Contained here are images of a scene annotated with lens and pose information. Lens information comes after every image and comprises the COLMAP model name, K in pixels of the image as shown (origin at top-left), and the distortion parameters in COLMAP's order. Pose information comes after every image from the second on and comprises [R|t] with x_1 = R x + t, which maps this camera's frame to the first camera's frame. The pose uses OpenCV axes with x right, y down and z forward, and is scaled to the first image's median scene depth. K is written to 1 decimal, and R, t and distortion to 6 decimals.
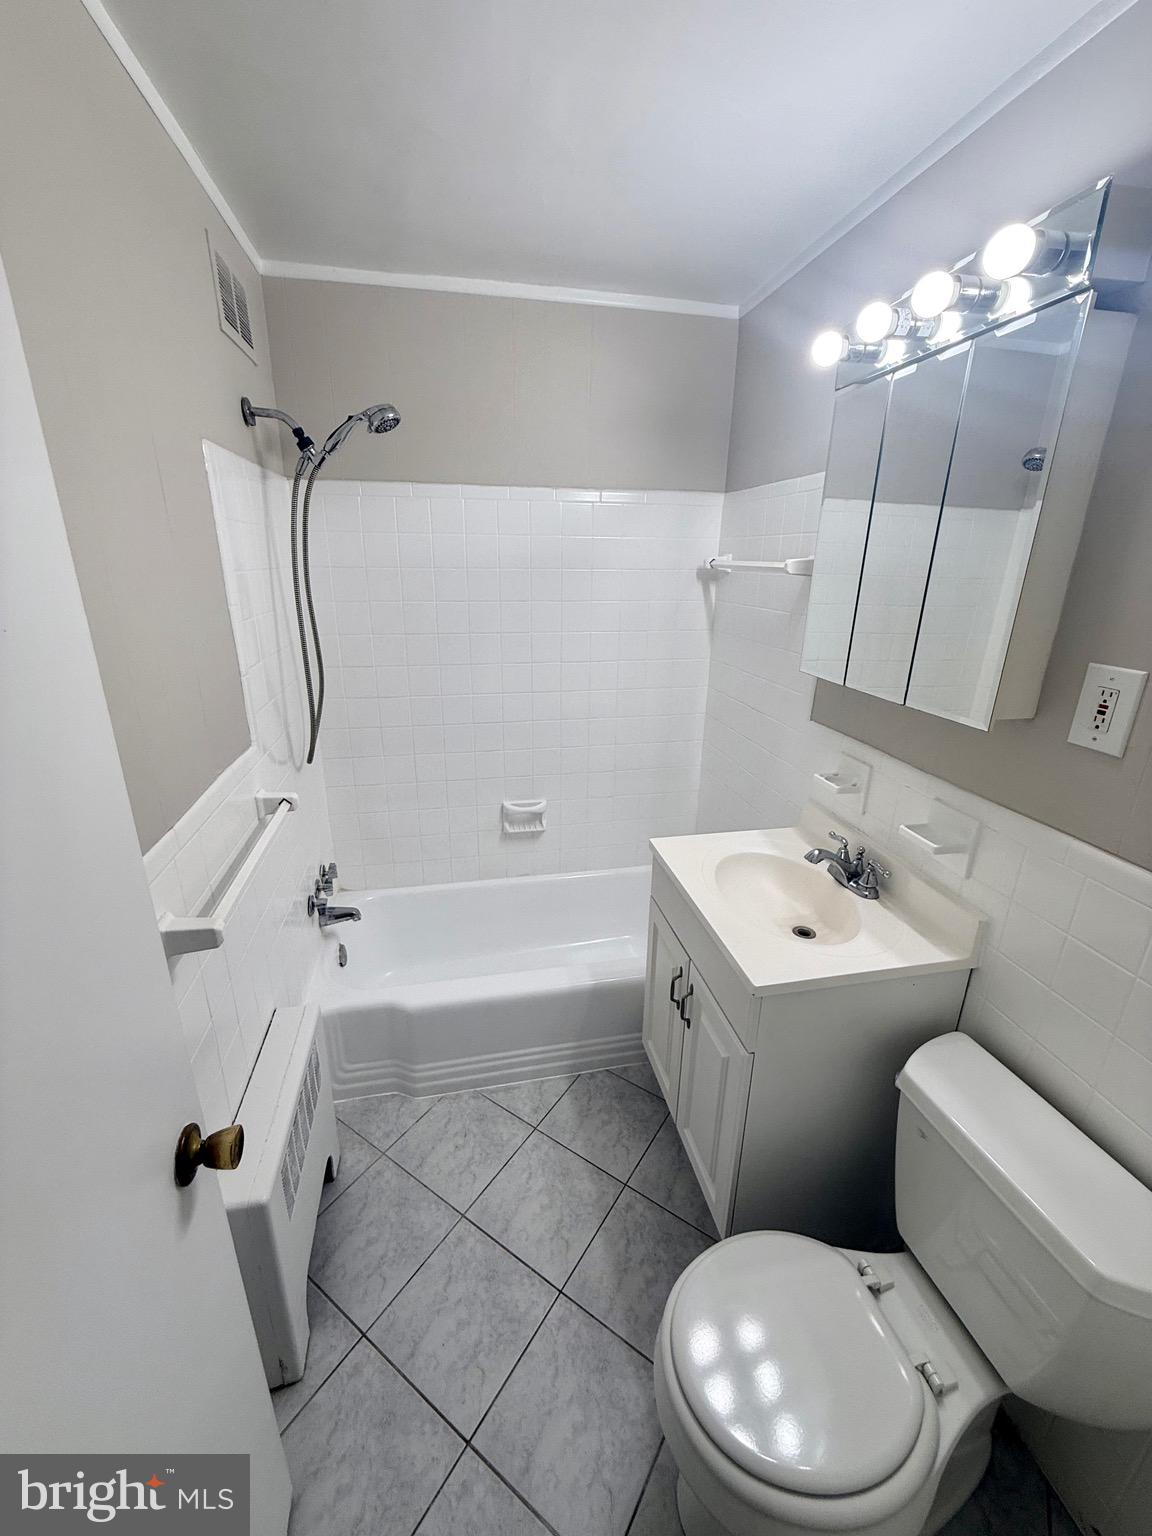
lens RADIAL K [[614.0, 0, 574.9], [0, 614.0, 763.6], [0, 0, 1]] dist [0.001147, -0.000125]
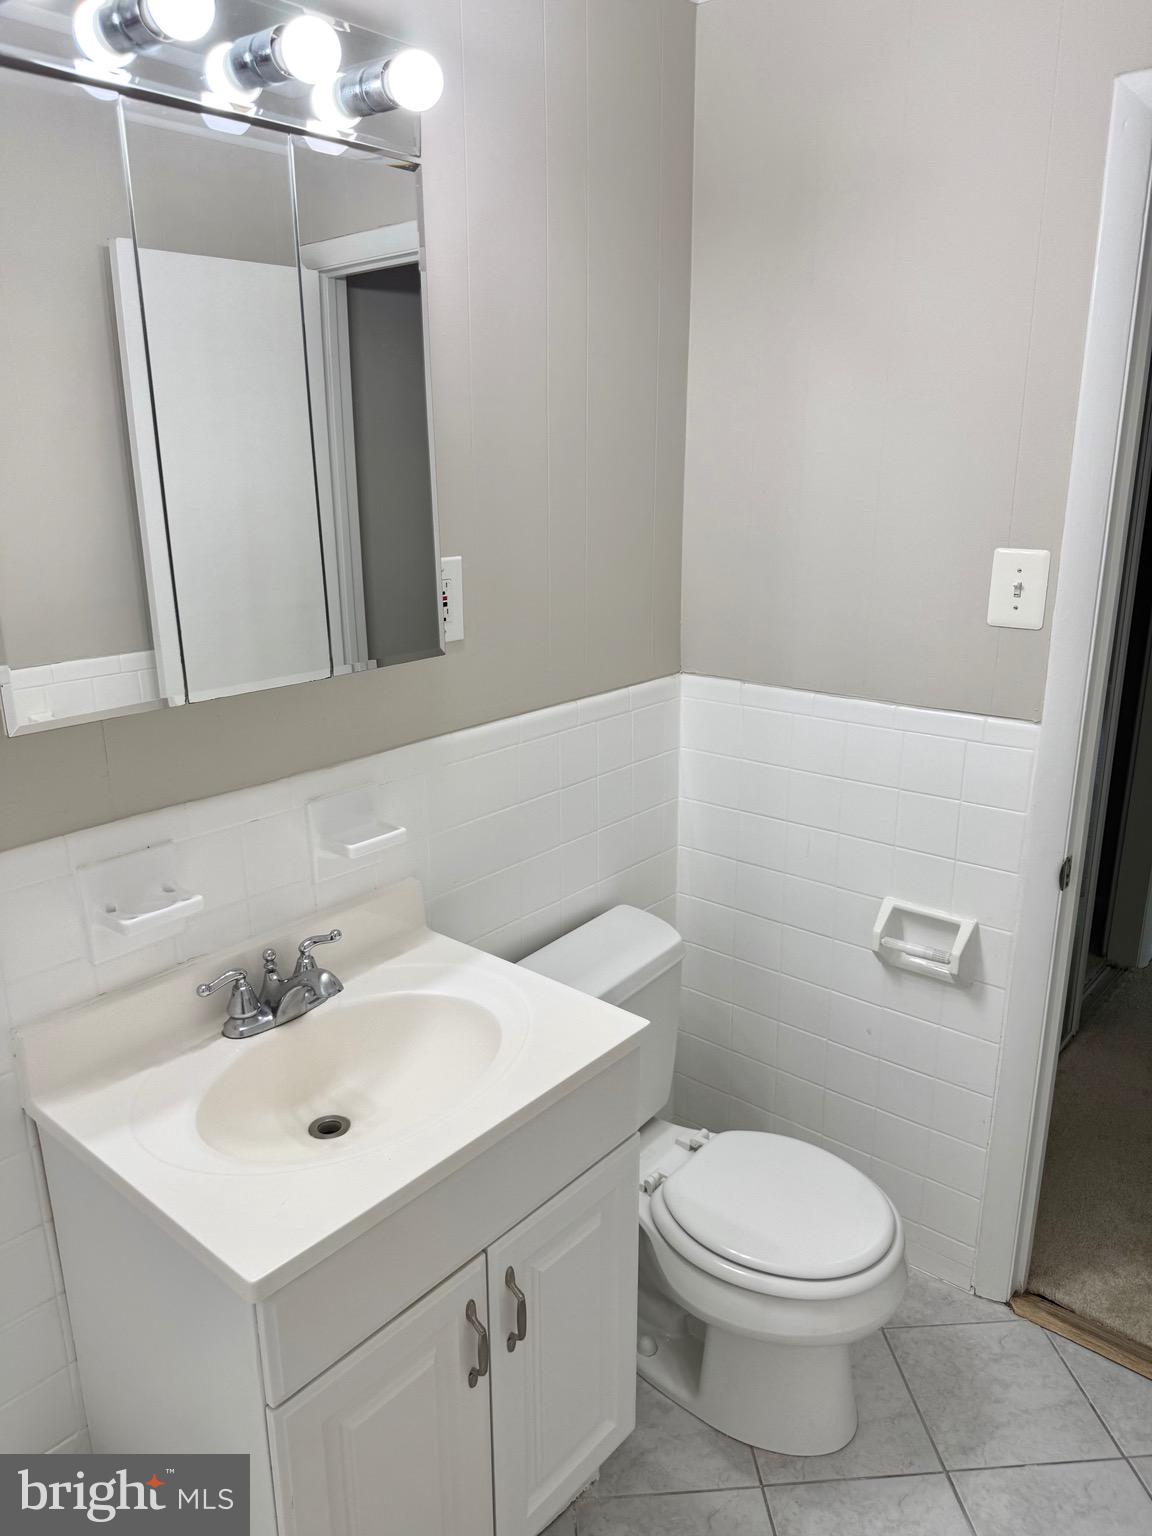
lens RADIAL K [[1075.0, 0, 575.0], [0, 1075.0, 738.5], [0, 0, 1]] dist [0.116710, -0.071645]
pose [[-0.606453, -0.216354, 0.765118, -0.439632], [0.252227, 0.860223, 0.443169, -0.408405], [-0.754054, 0.461744, -0.467114, 1.156801]]
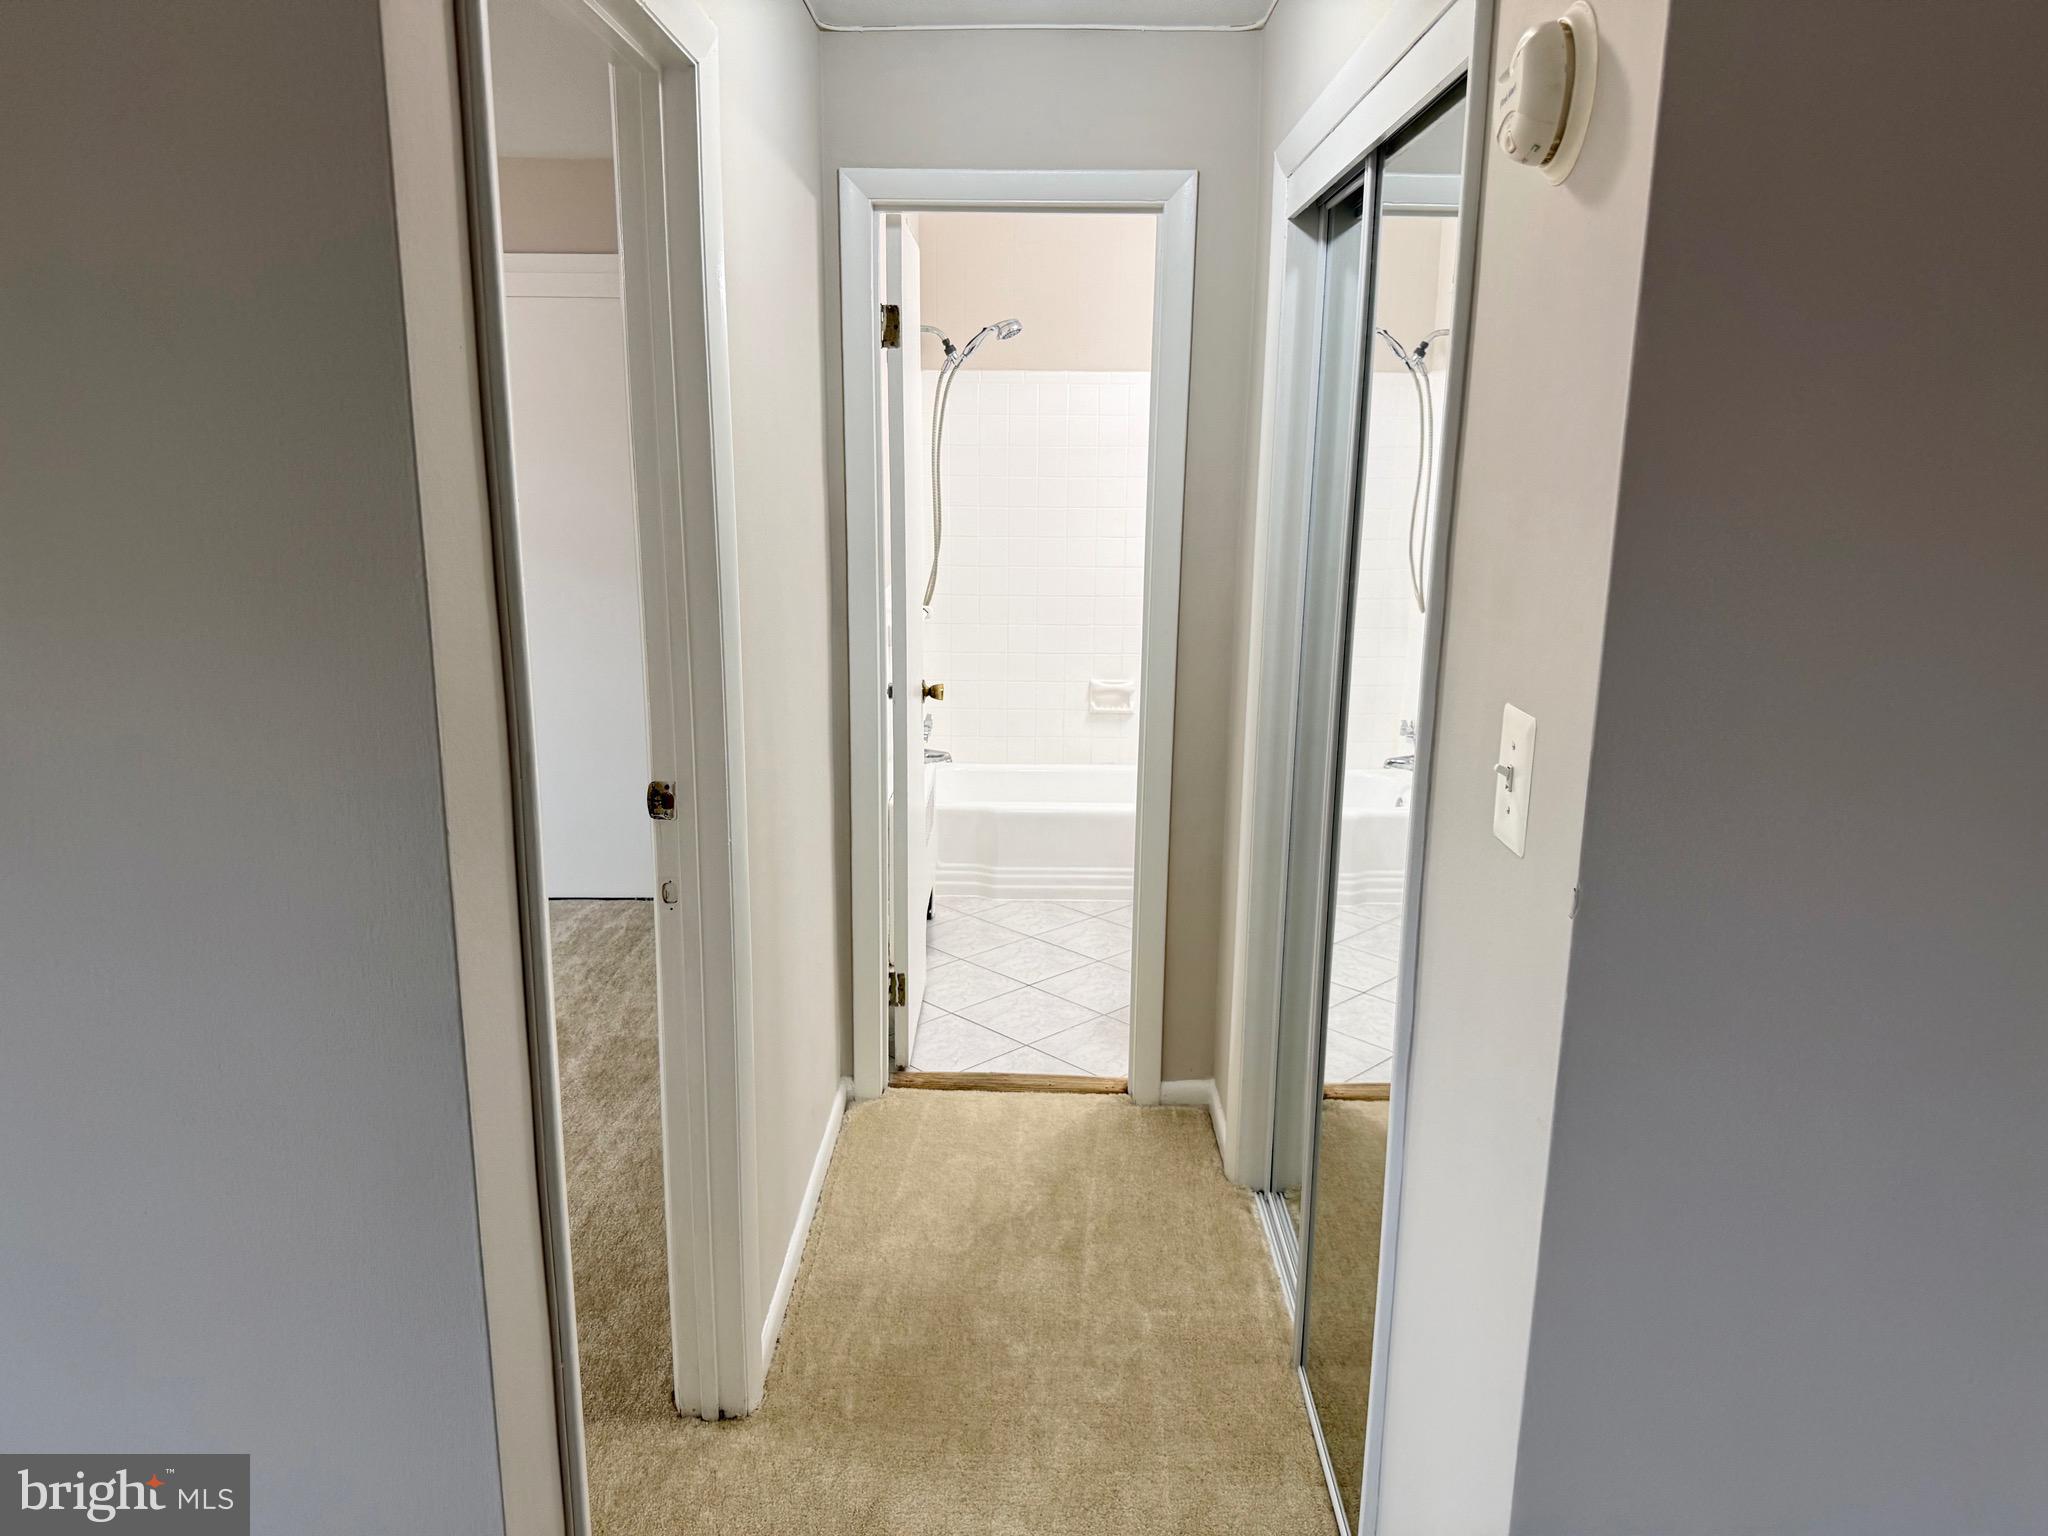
lens RADIAL K [[1433.4, 0, 1024.0], [0, 1433.4, 768.0], [0, 0, 1]] dist [0.116710, -0.071645]
pose [[0.977502, 0.045142, -0.206038, 0.423501], [-0.064701, 0.993910, -0.089200, 0.683523], [0.200757, 0.100524, 0.974470, -2.046192]]
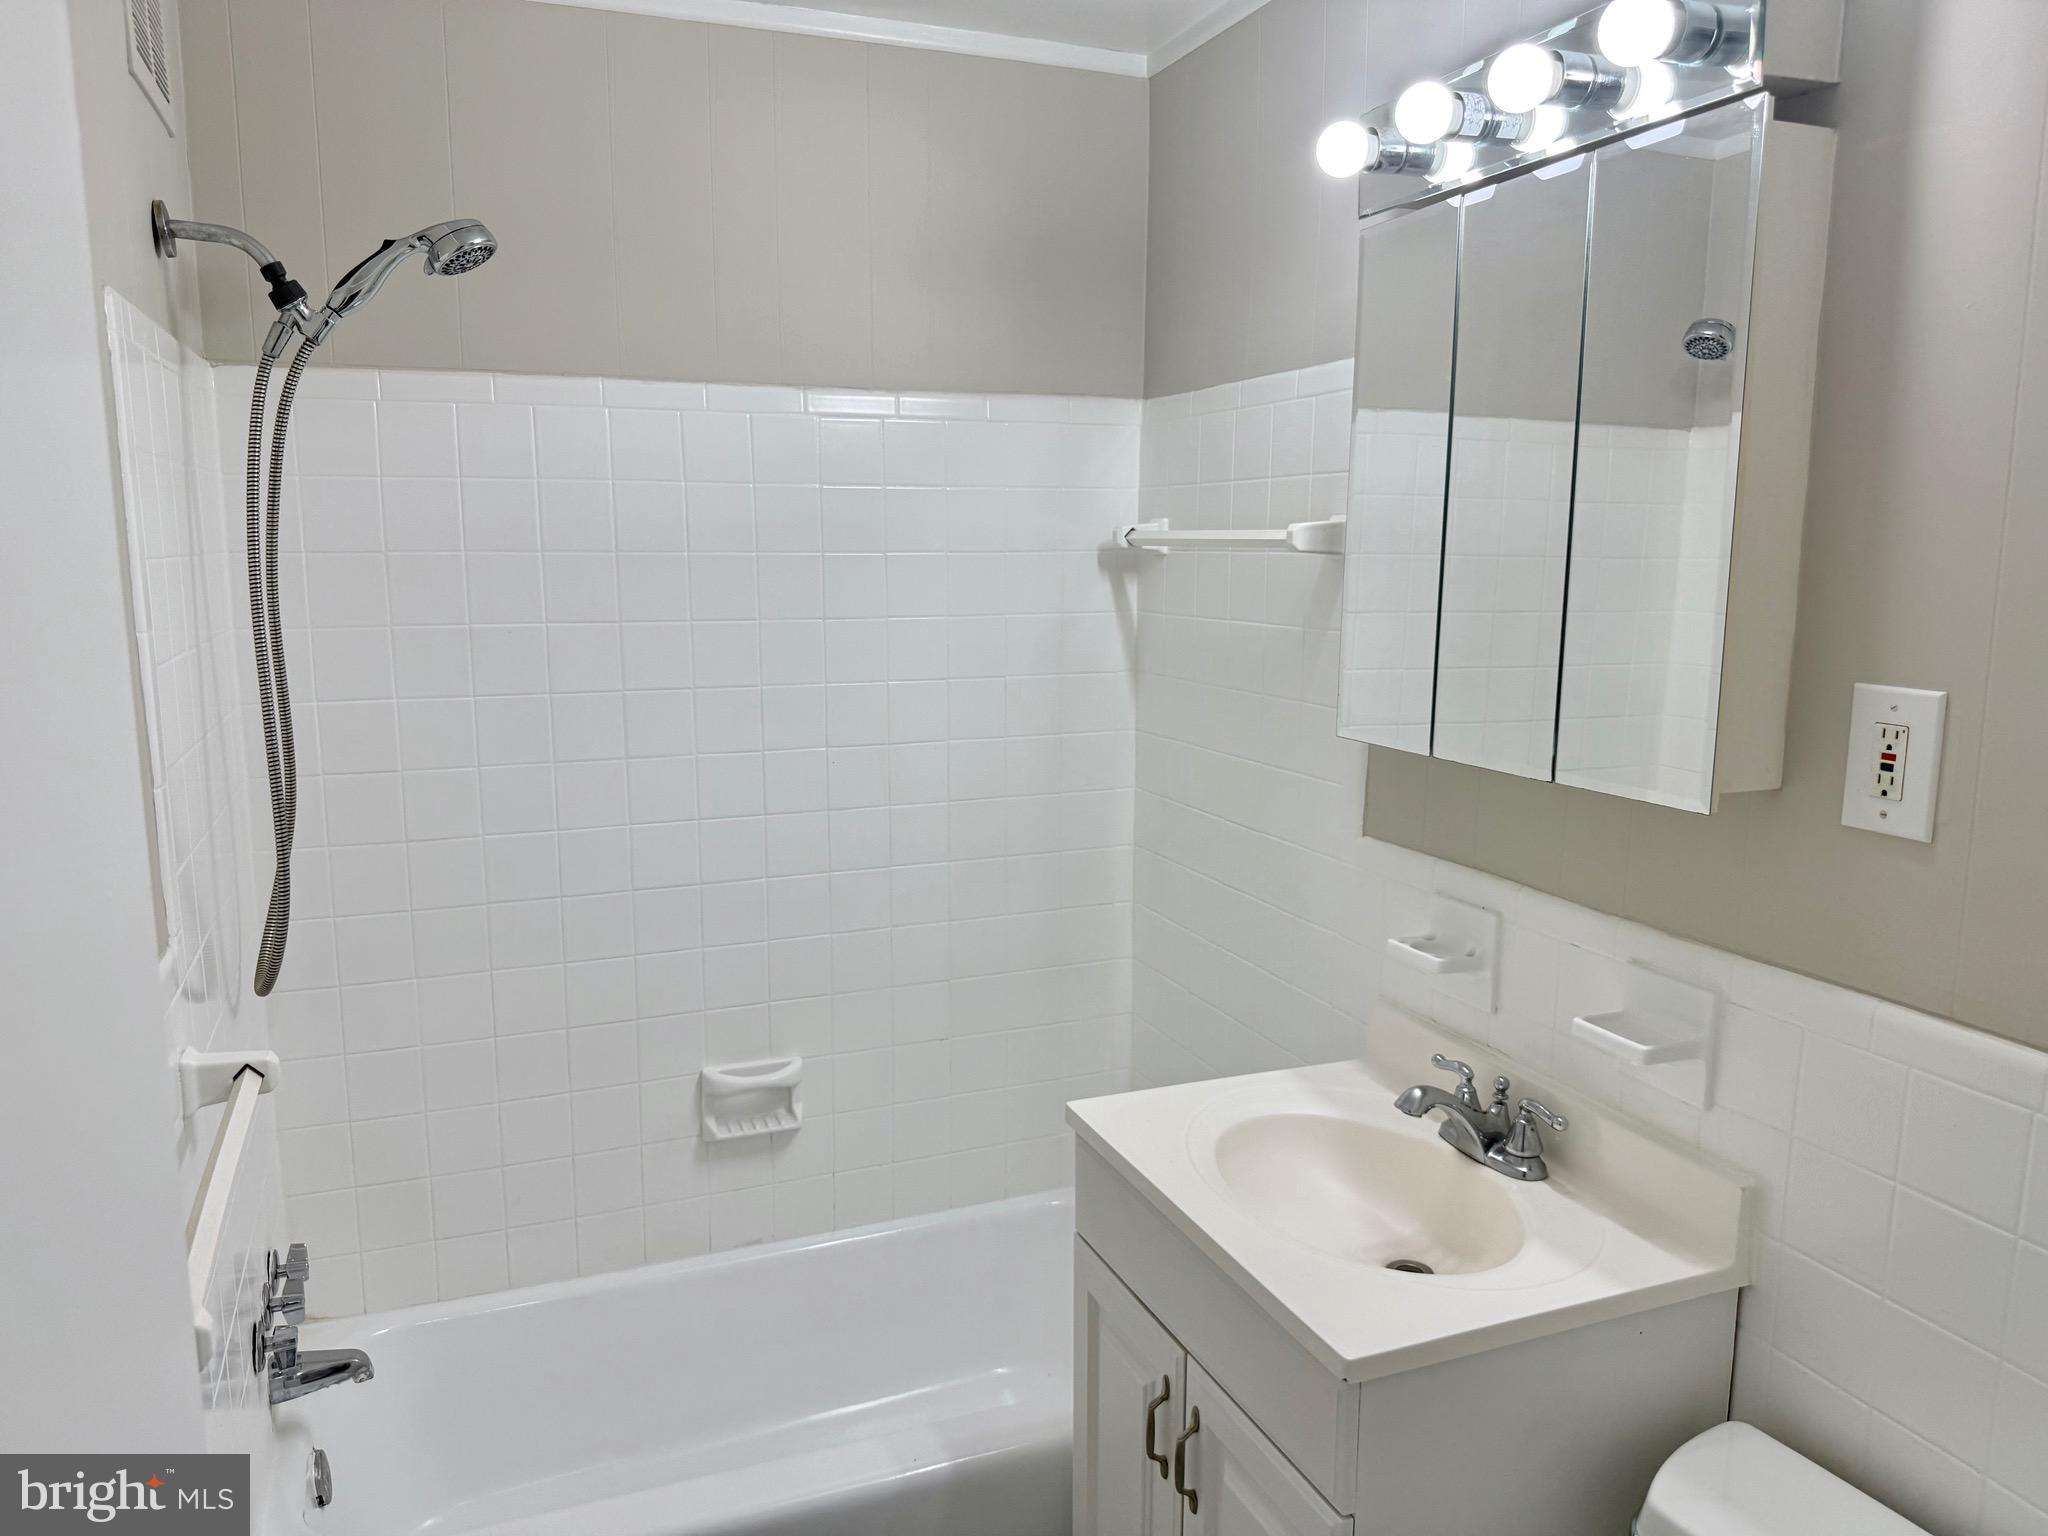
lens RADIAL K [[1451.8, 0, 1010.9], [0, 1451.8, 783.2], [0, 0, 1]] dist [0.052530, -0.072877]
pose [[0.984910, -0.041168, 0.168102, -0.109833], [0.066625, 0.986631, -0.148728, 0.051420], [-0.159732, 0.157684, 0.974485, -0.122248]]
